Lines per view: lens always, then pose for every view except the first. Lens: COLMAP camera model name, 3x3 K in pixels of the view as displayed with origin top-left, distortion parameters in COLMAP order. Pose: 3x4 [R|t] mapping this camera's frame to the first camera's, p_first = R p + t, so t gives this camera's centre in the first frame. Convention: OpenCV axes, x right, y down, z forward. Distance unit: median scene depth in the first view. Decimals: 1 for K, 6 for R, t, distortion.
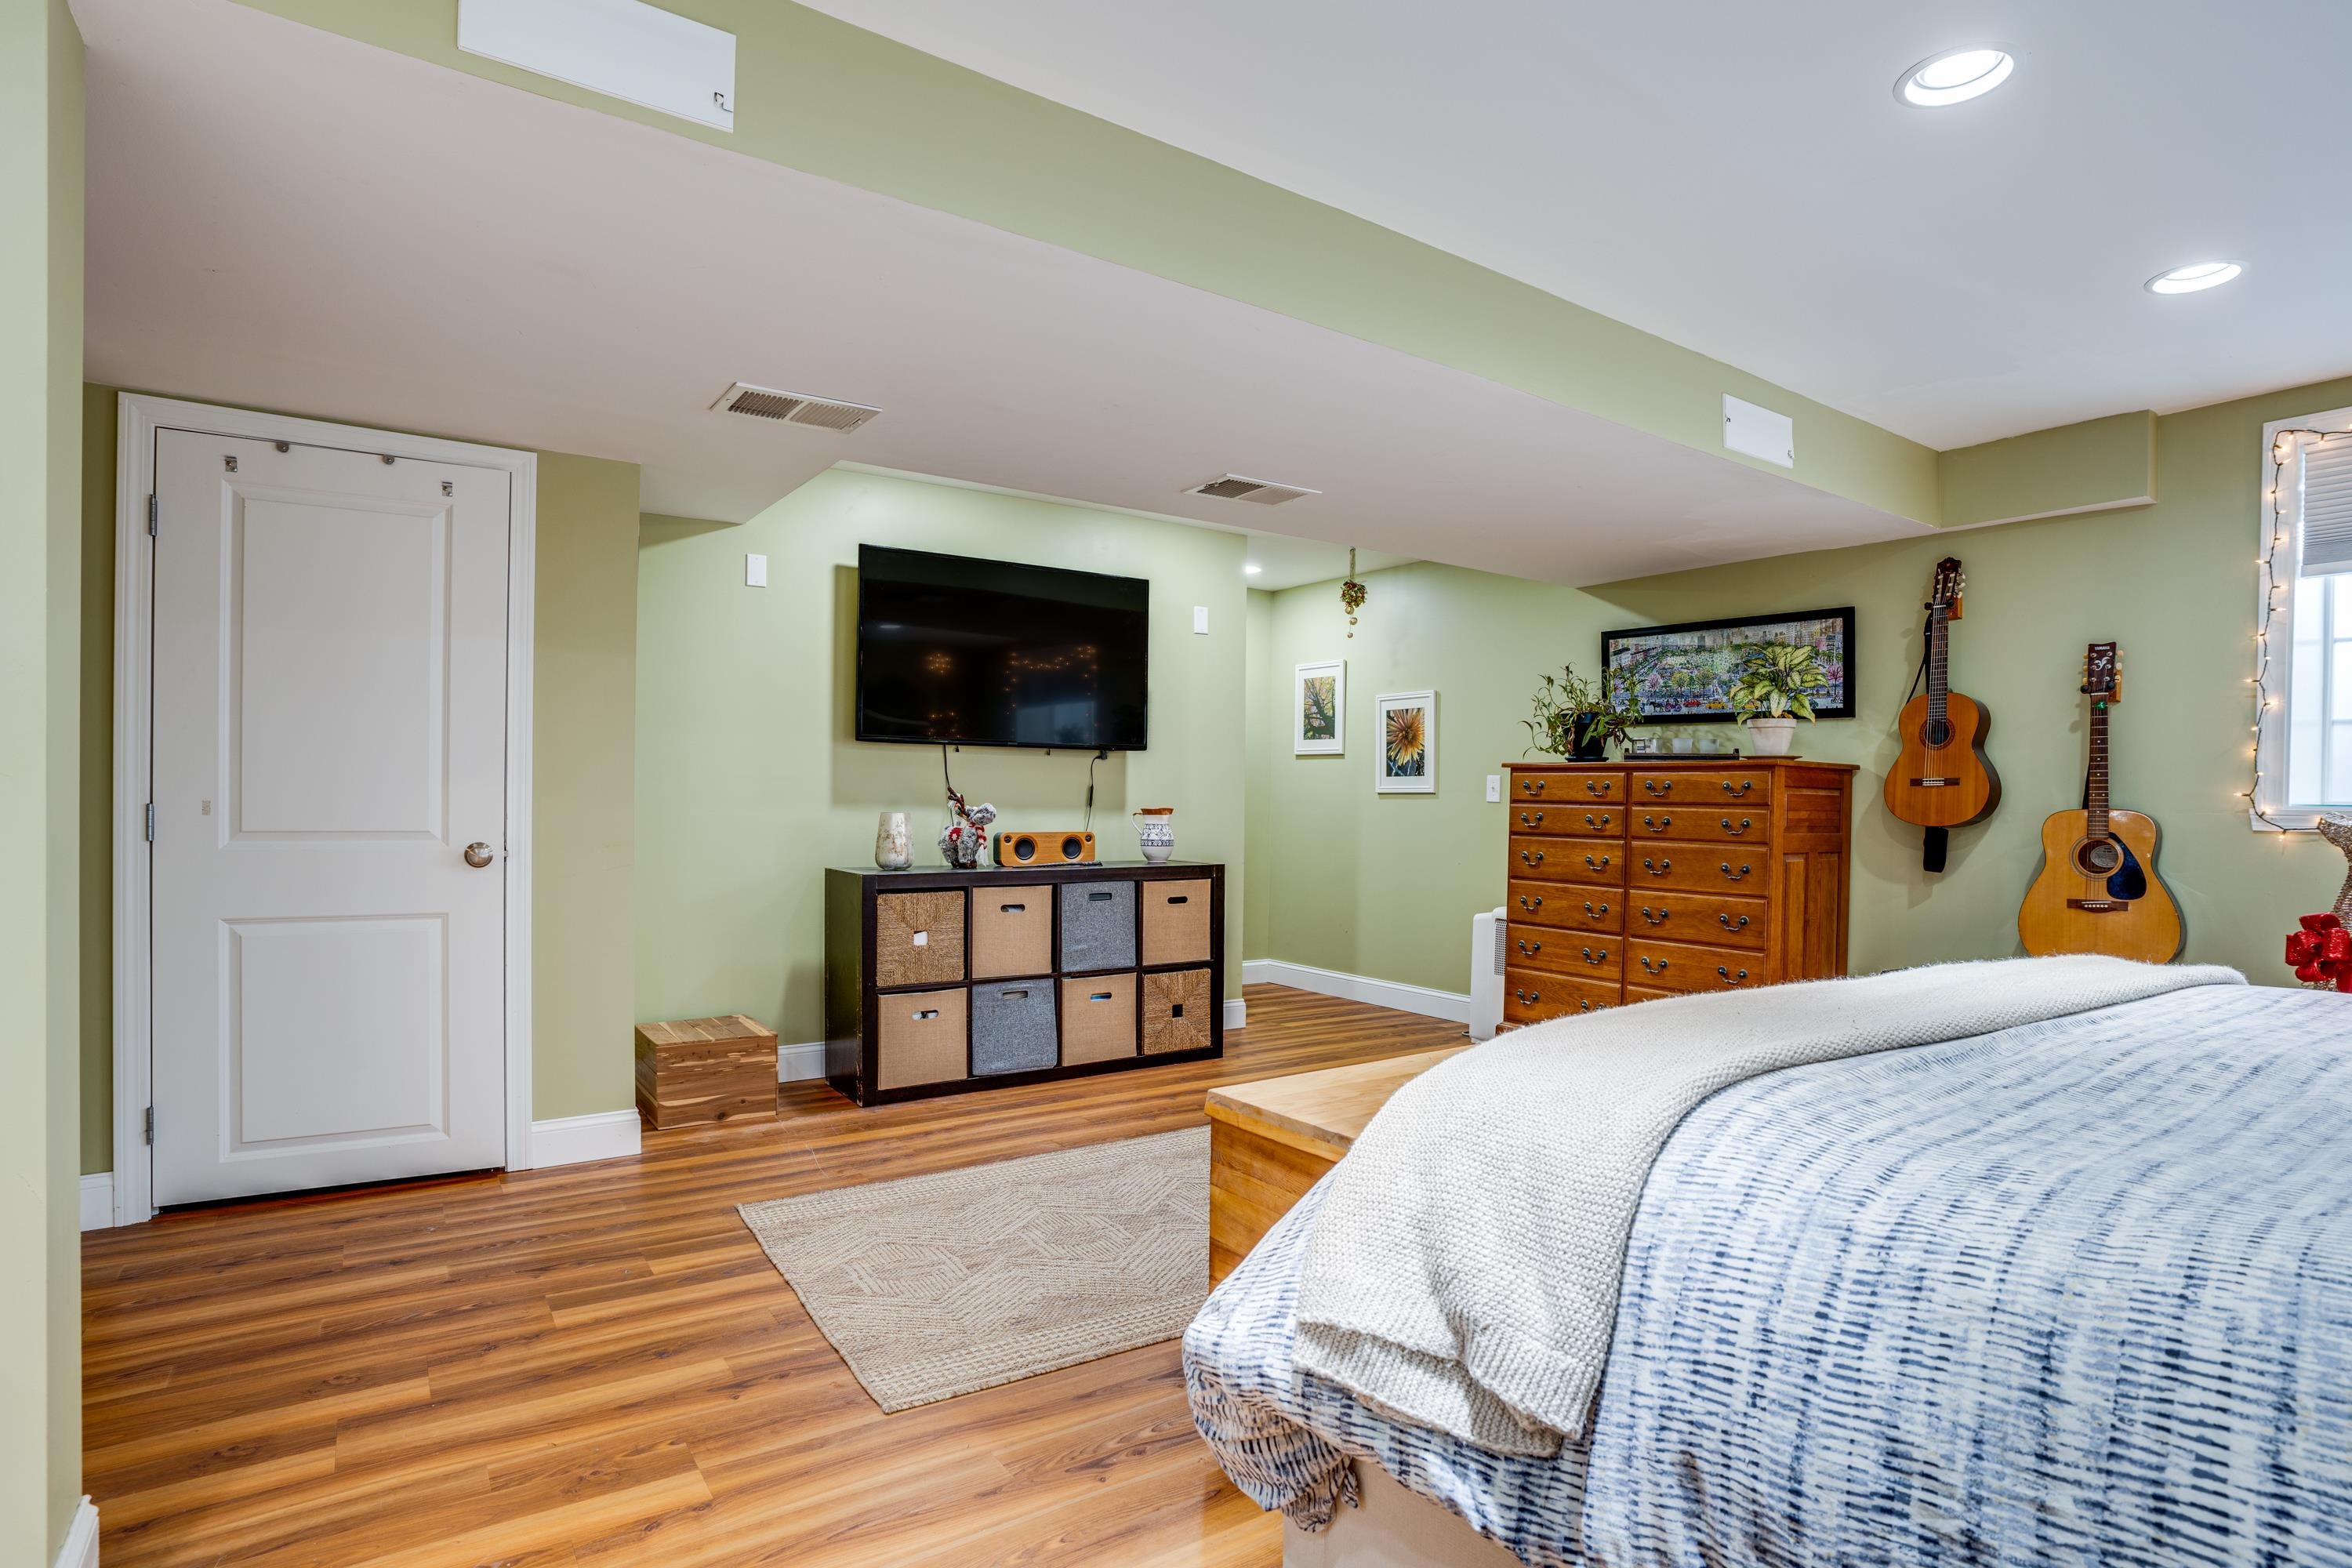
lens RADIAL K [[1201.5, 0, 1173.4], [0, 1201.5, 798.5], [0, 0, 1]] dist [-0.087711, 0.043976]
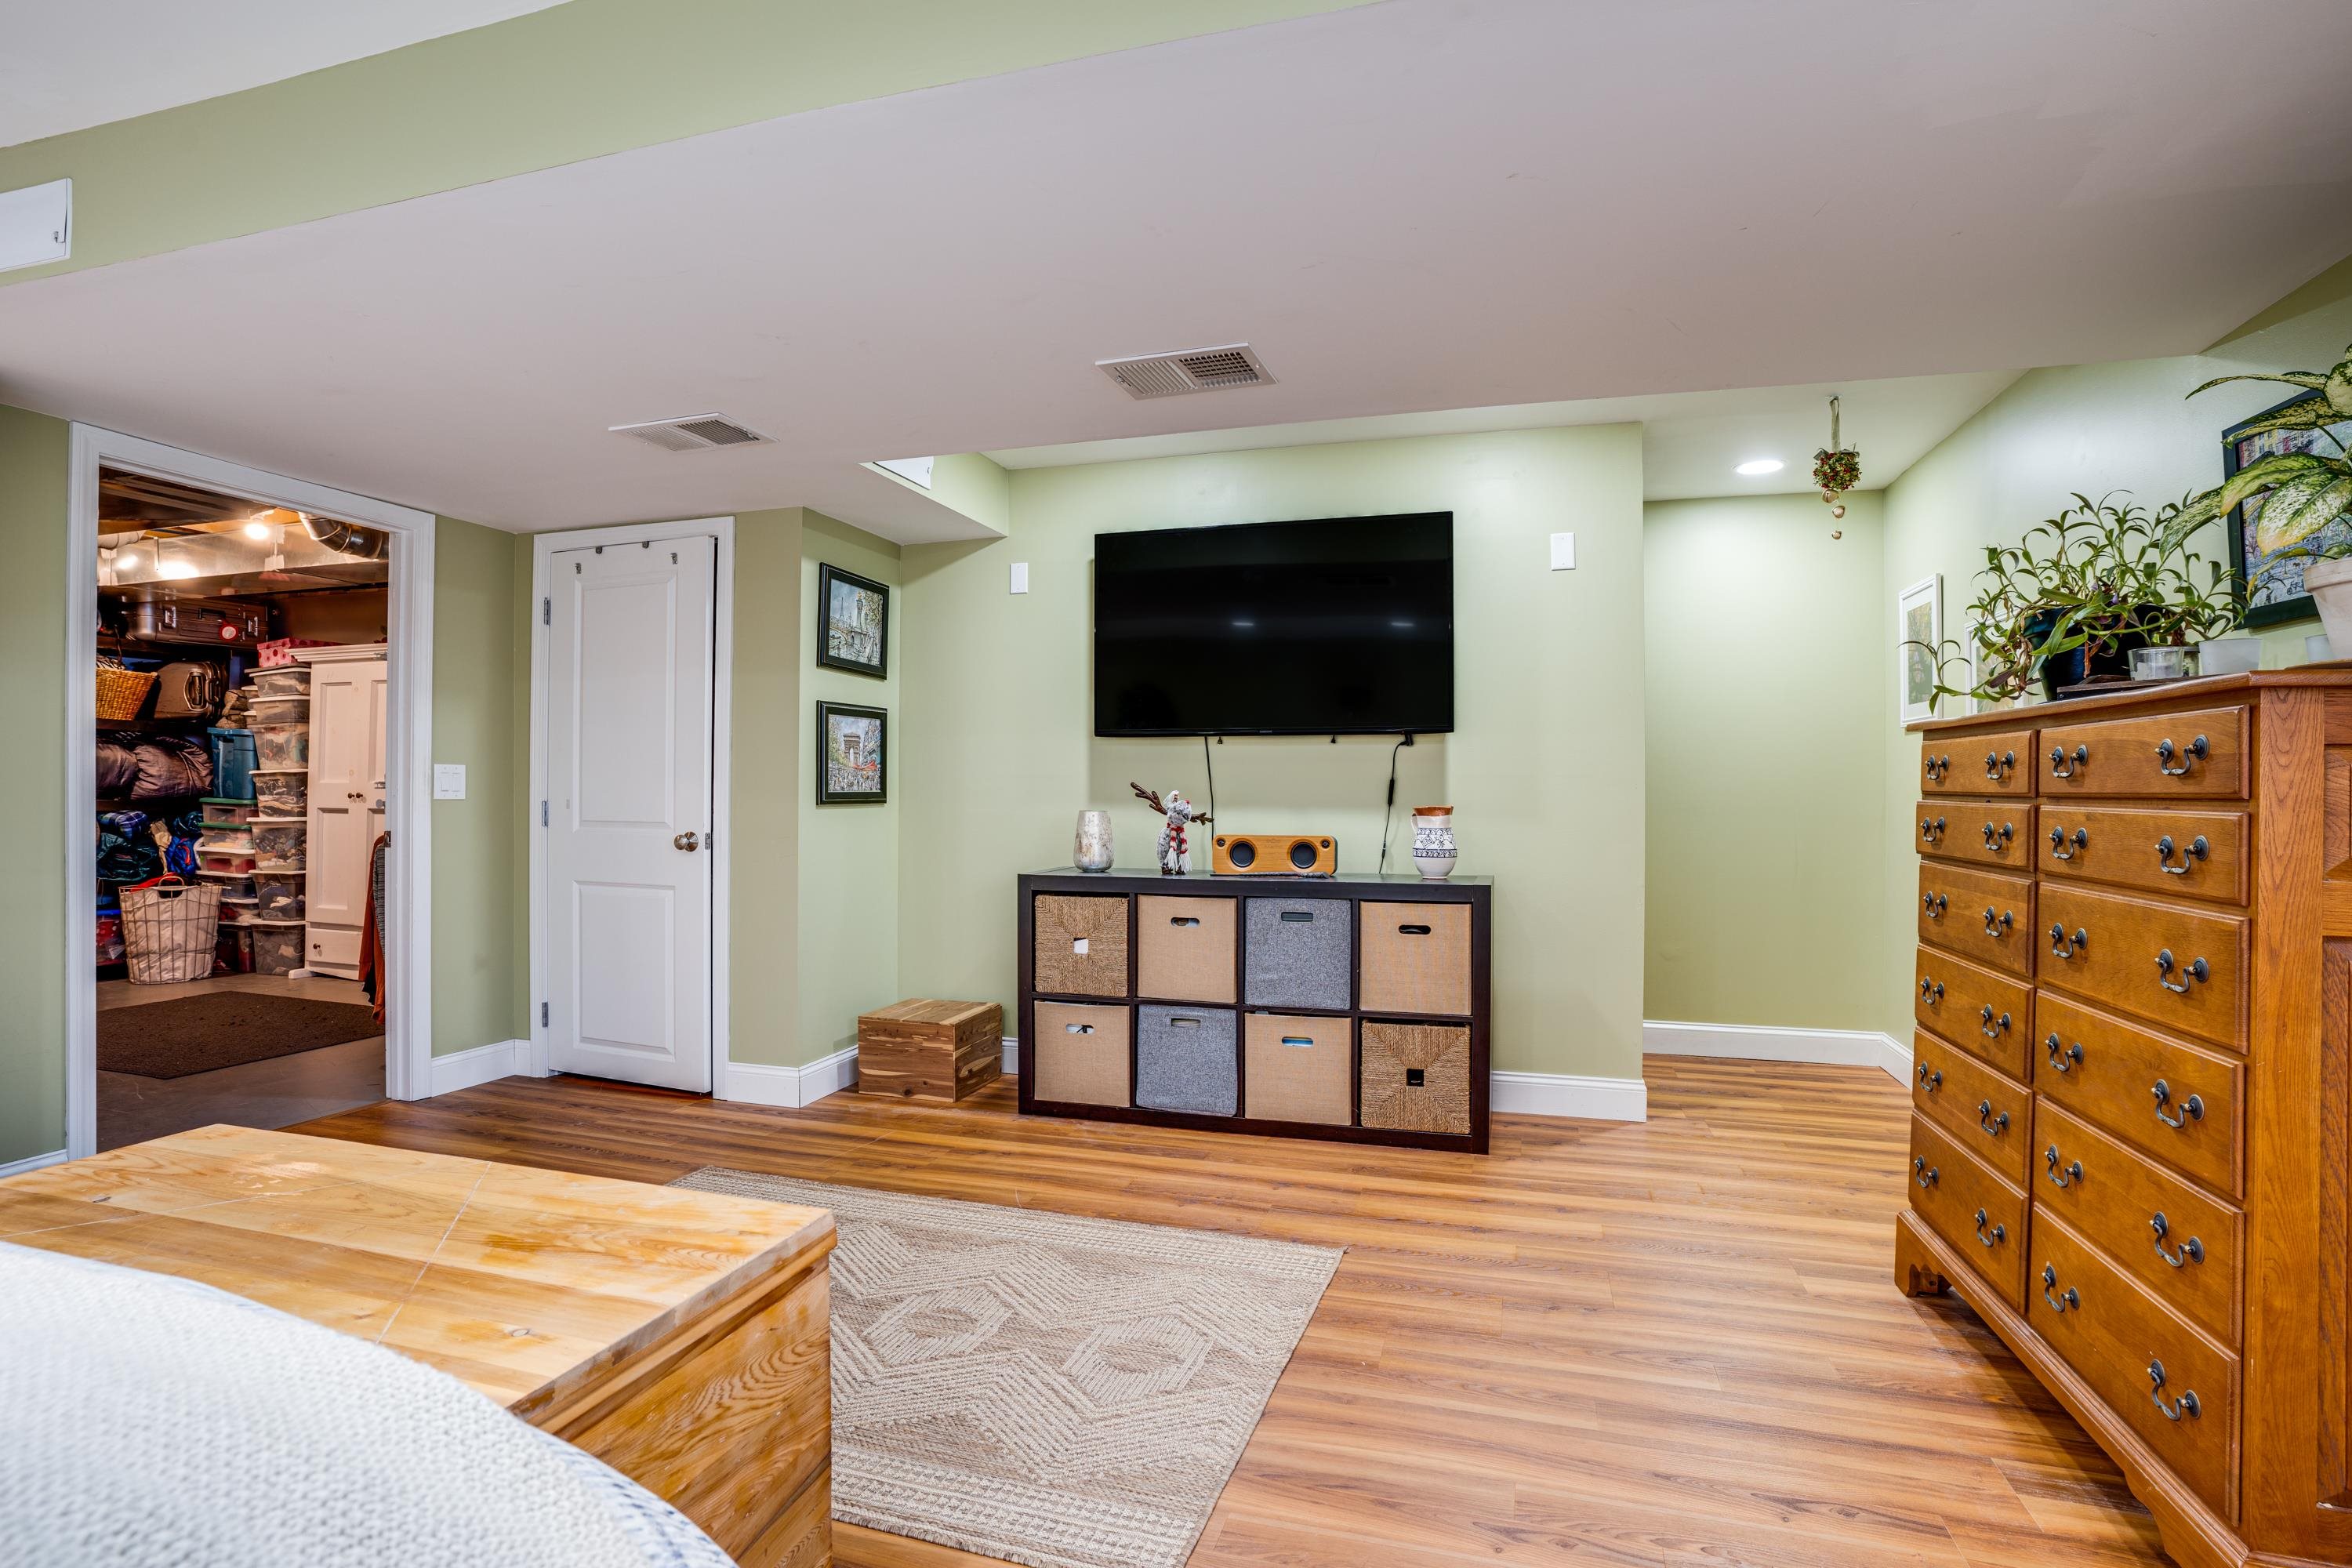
lens RADIAL K [[1128.5, 0, 1176.0], [0, 1128.5, 784.0], [0, 0, 1]] dist [-0.089958, 0.034526]
pose [[0.628955, -0.014855, -0.777299, 0.504695], [0.003596, 0.999862, -0.016198, 0.005114], [0.777433, 0.007393, 0.628922, 0.492490]]
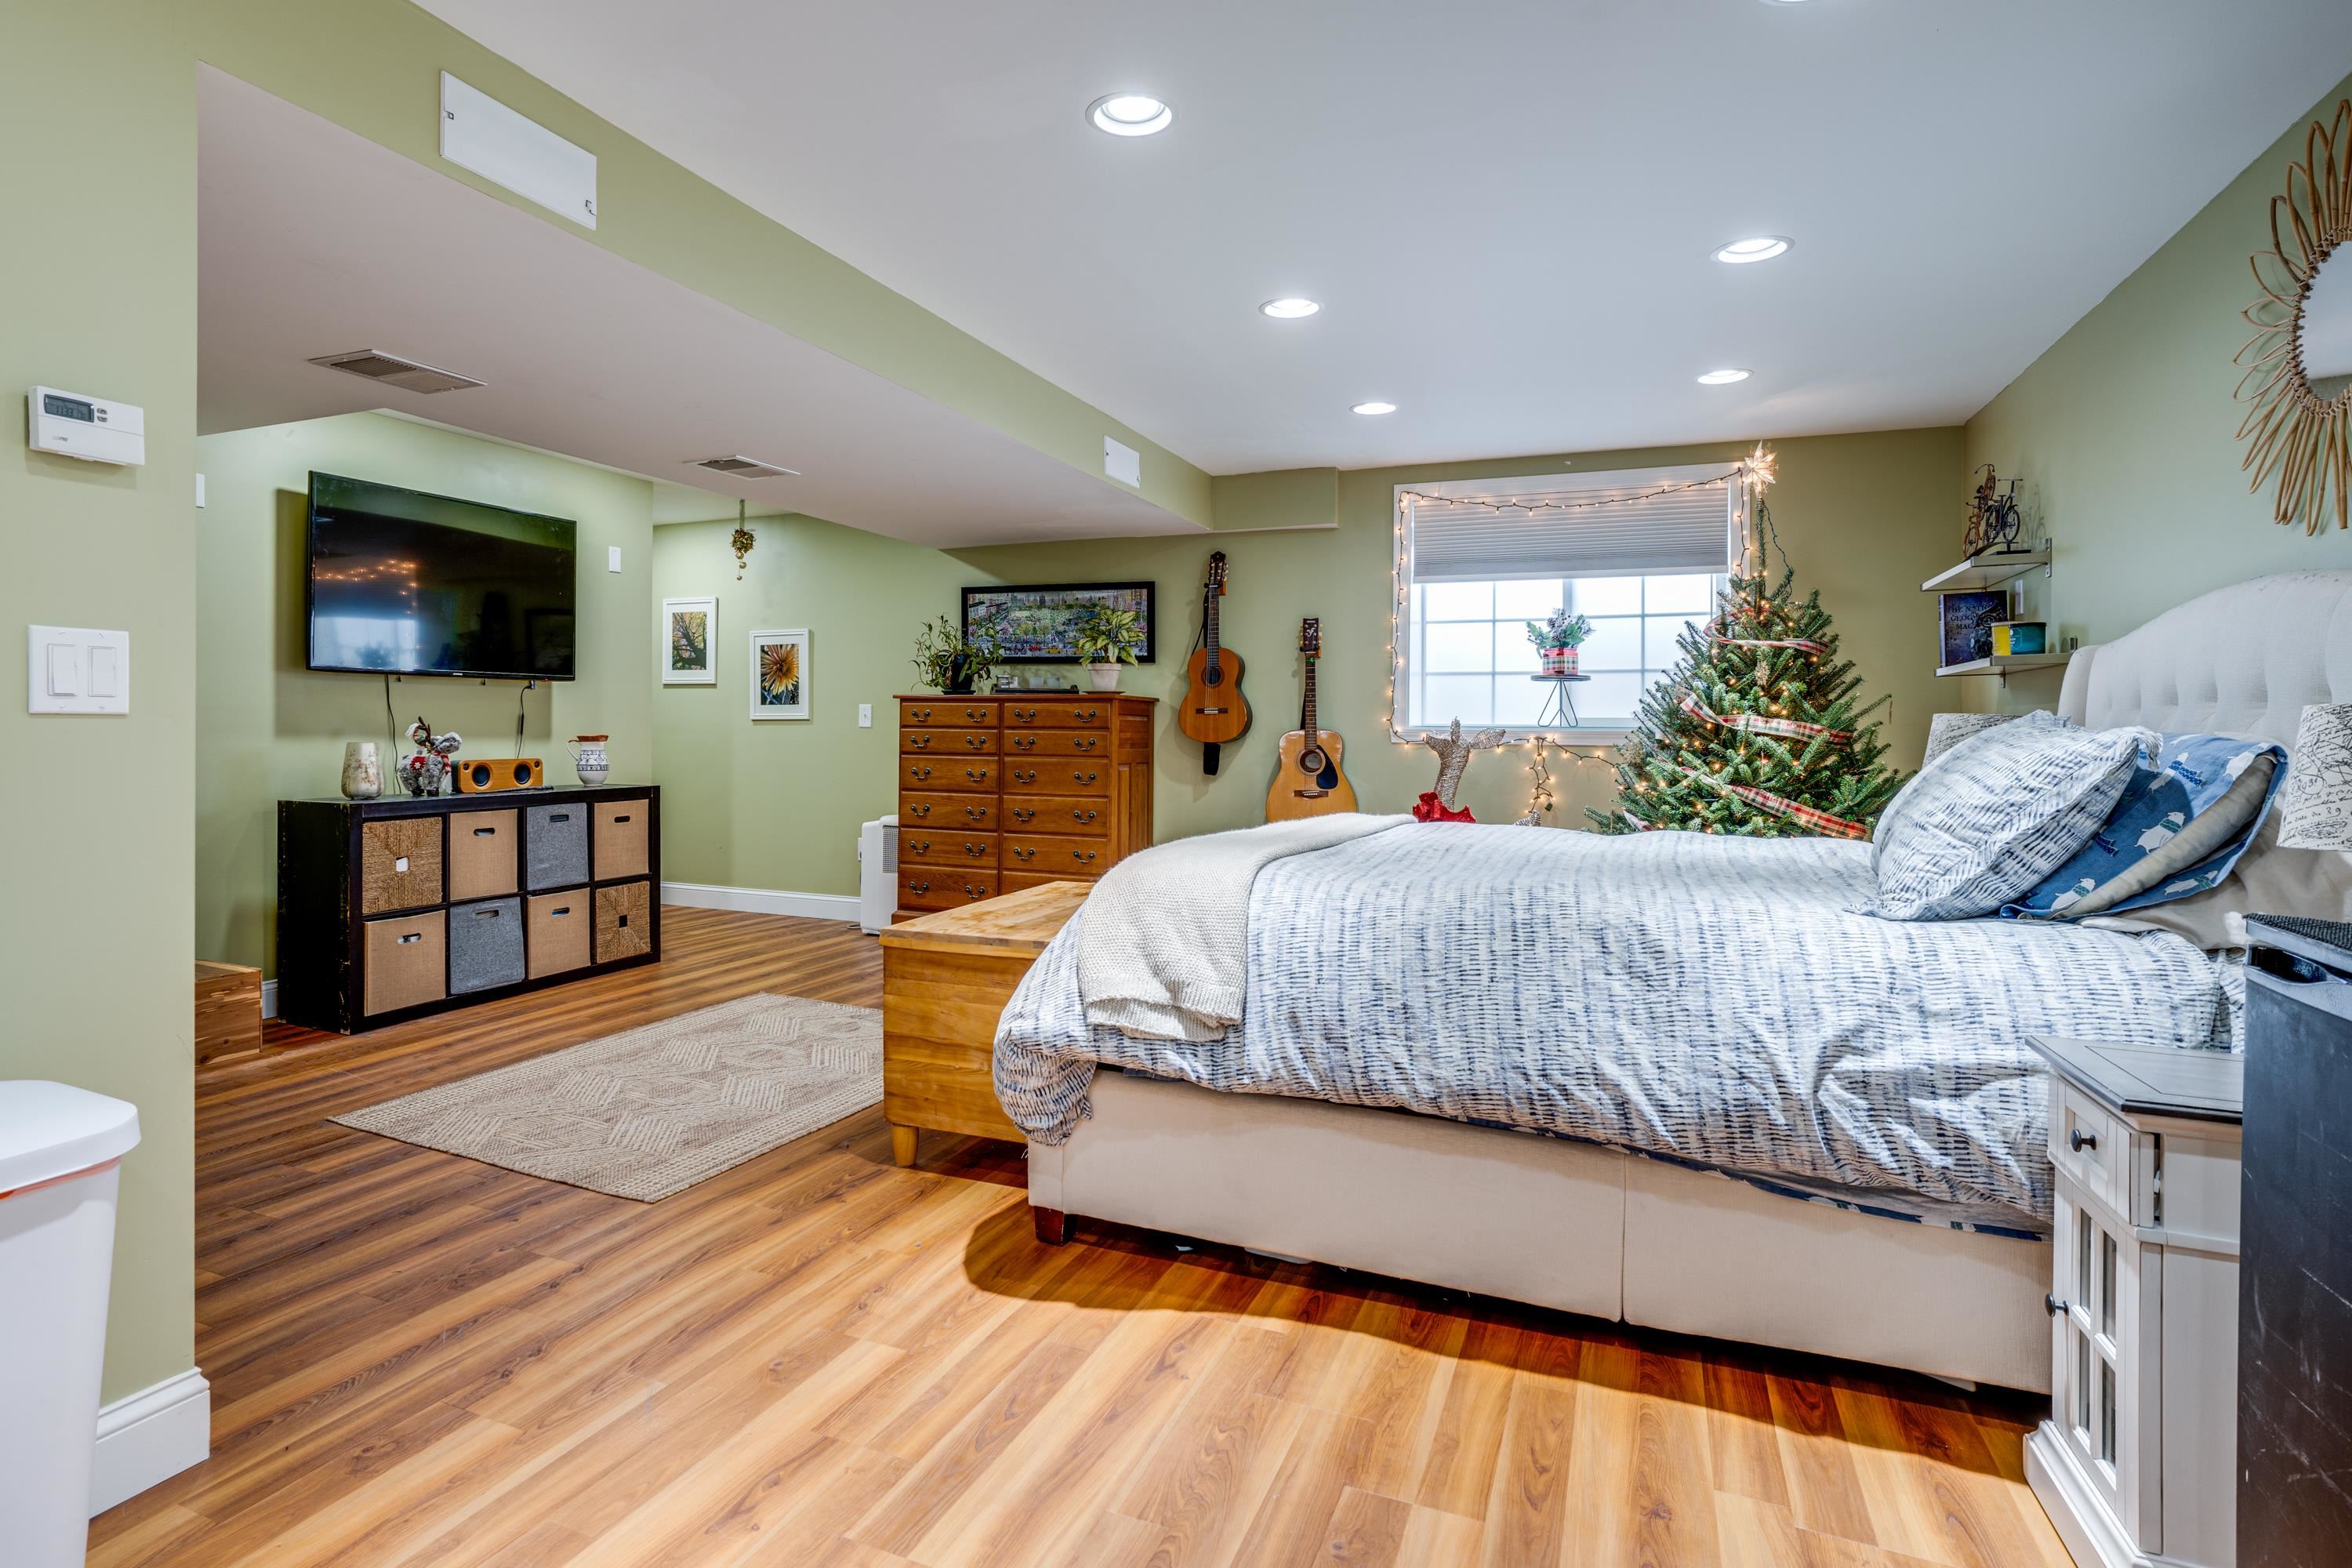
lens RADIAL K [[1270.7, 0, 1022.3], [0, 1270.7, 707.0], [0, 0, 1]] dist [-0.027602, 0.000354]
pose [[0.870492, 0.000163, 0.492183, -0.274196], [0.005781, 0.999928, -0.010555, -0.003680], [-0.492149, 0.012033, 0.870428, -0.202560]]
